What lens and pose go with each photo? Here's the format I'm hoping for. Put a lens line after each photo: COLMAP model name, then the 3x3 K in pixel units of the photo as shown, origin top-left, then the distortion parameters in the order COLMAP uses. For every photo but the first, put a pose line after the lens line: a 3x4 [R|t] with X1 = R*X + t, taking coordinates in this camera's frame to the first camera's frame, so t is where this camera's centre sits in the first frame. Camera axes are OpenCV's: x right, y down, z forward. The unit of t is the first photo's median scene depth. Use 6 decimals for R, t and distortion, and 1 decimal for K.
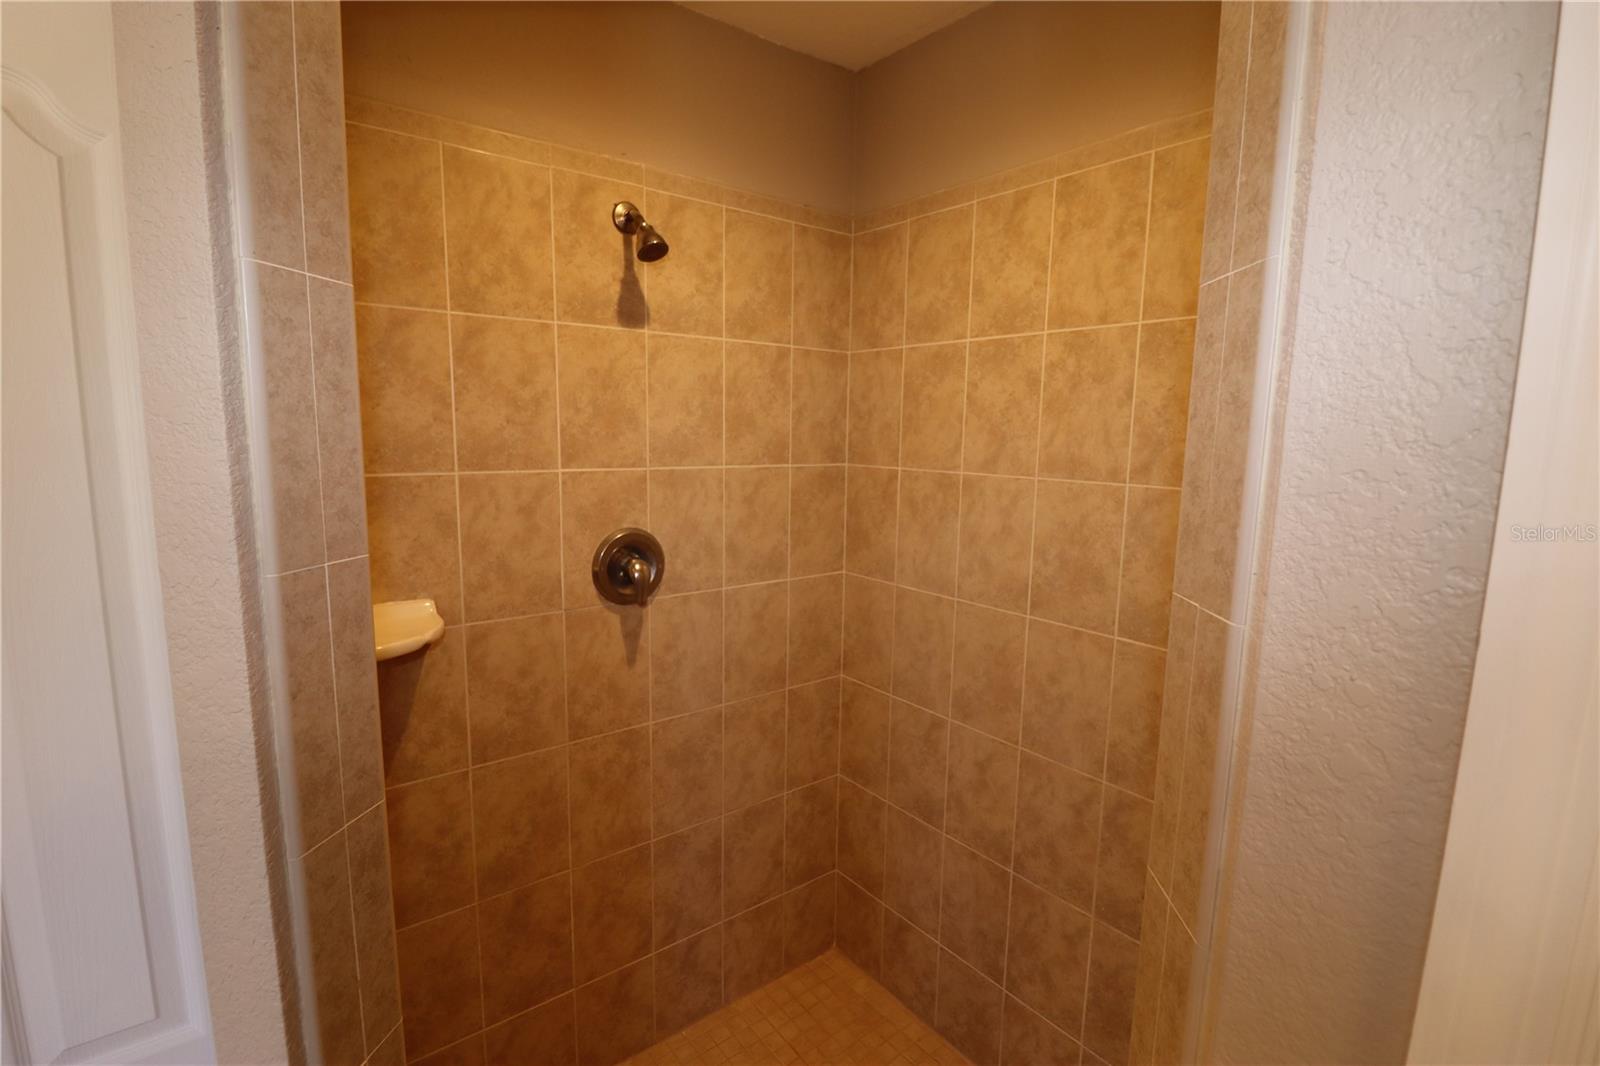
lens RADIAL K [[740.9, 0, 810.1], [0, 740.9, 536.5], [0, 0, 1]] dist [0.002458, -0.012249]
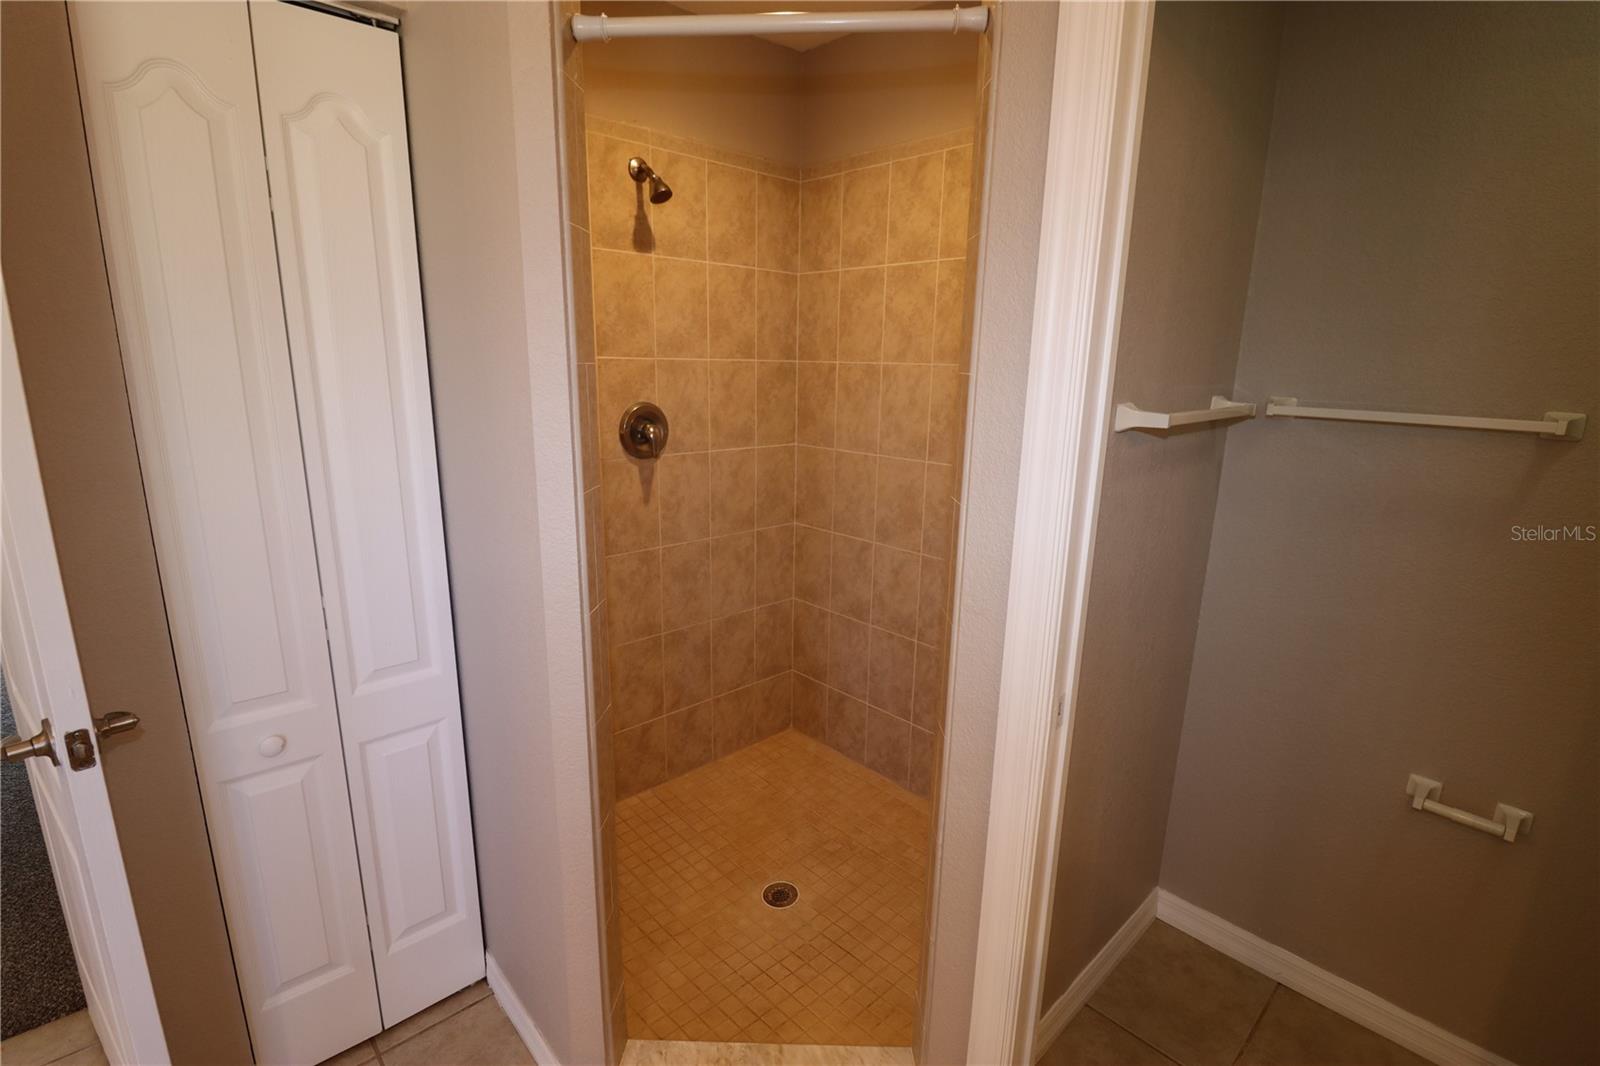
lens RADIAL K [[740.9, 0, 810.1], [0, 740.9, 536.5], [0, 0, 1]] dist [0.002458, -0.012249]
pose [[0.995795, -0.019109, 0.089596, -0.059023], [0.010769, 0.995639, 0.092663, 0.104076], [-0.090976, -0.091309, 0.991658, -0.385740]]
